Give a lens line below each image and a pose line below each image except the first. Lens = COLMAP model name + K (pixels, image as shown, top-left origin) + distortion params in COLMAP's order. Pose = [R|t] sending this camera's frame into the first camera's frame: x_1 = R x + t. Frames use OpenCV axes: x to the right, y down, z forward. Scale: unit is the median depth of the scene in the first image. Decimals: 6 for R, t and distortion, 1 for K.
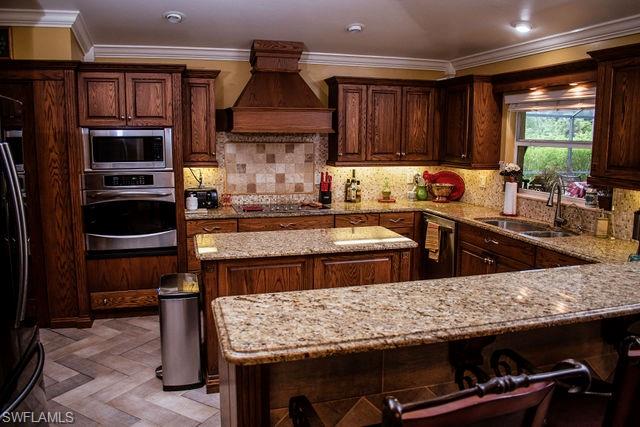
lens RADIAL K [[511.0, 0, 321.8], [0, 511.0, 207.8], [0, 0, 1]] dist [-0.057650, -0.040667]
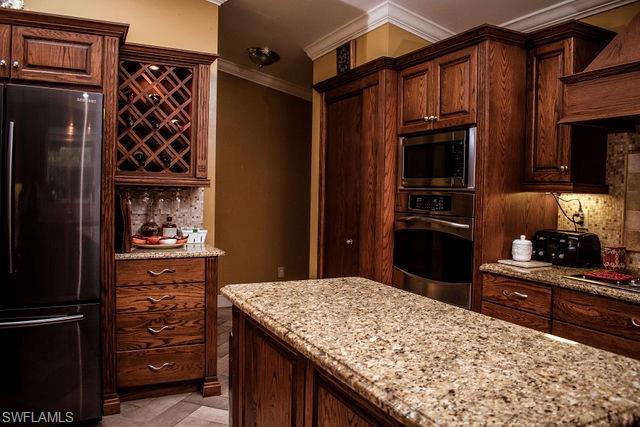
lens RADIAL K [[511.0, 0, 313.3], [0, 511.0, 211.3], [0, 0, 1]] dist [-0.057650, -0.040667]
pose [[0.161880, 0.030512, -0.986339, 0.267169], [-0.162597, 0.986685, 0.003836, -0.014547], [0.973323, 0.159755, 0.164686, 0.593963]]
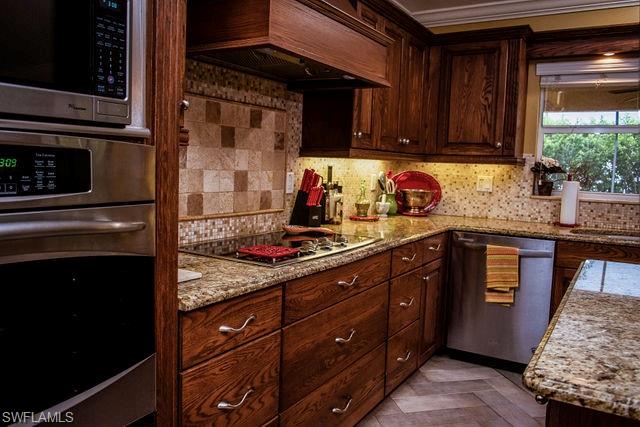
lens RADIAL K [[511.0, 0, 316.7], [0, 511.0, 217.6], [0, 0, 1]] dist [-0.057650, -0.040667]
pose [[0.751908, -0.055365, 0.656940, -0.342501], [0.072974, 0.997334, 0.000528, -0.020983], [-0.655217, 0.047543, 0.753943, 0.625509]]
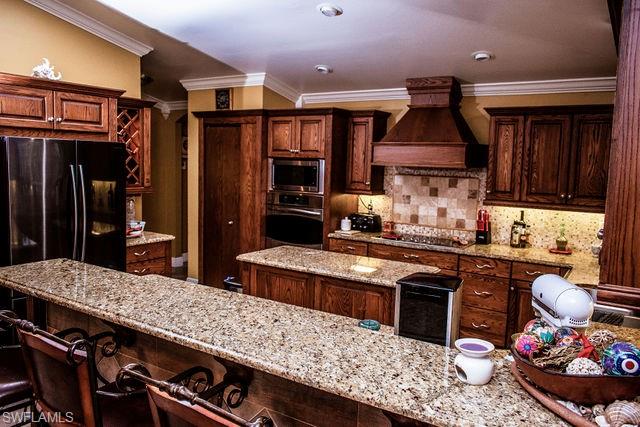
lens RADIAL K [[511.0, 0, 321.2], [0, 511.0, 218.5], [0, 0, 1]] dist [-0.057650, -0.040667]
pose [[0.645388, 0.098378, -0.757493, 0.533627], [-0.133384, 0.990950, 0.015054, -0.030150], [0.752119, 0.091322, 0.652669, 0.180084]]
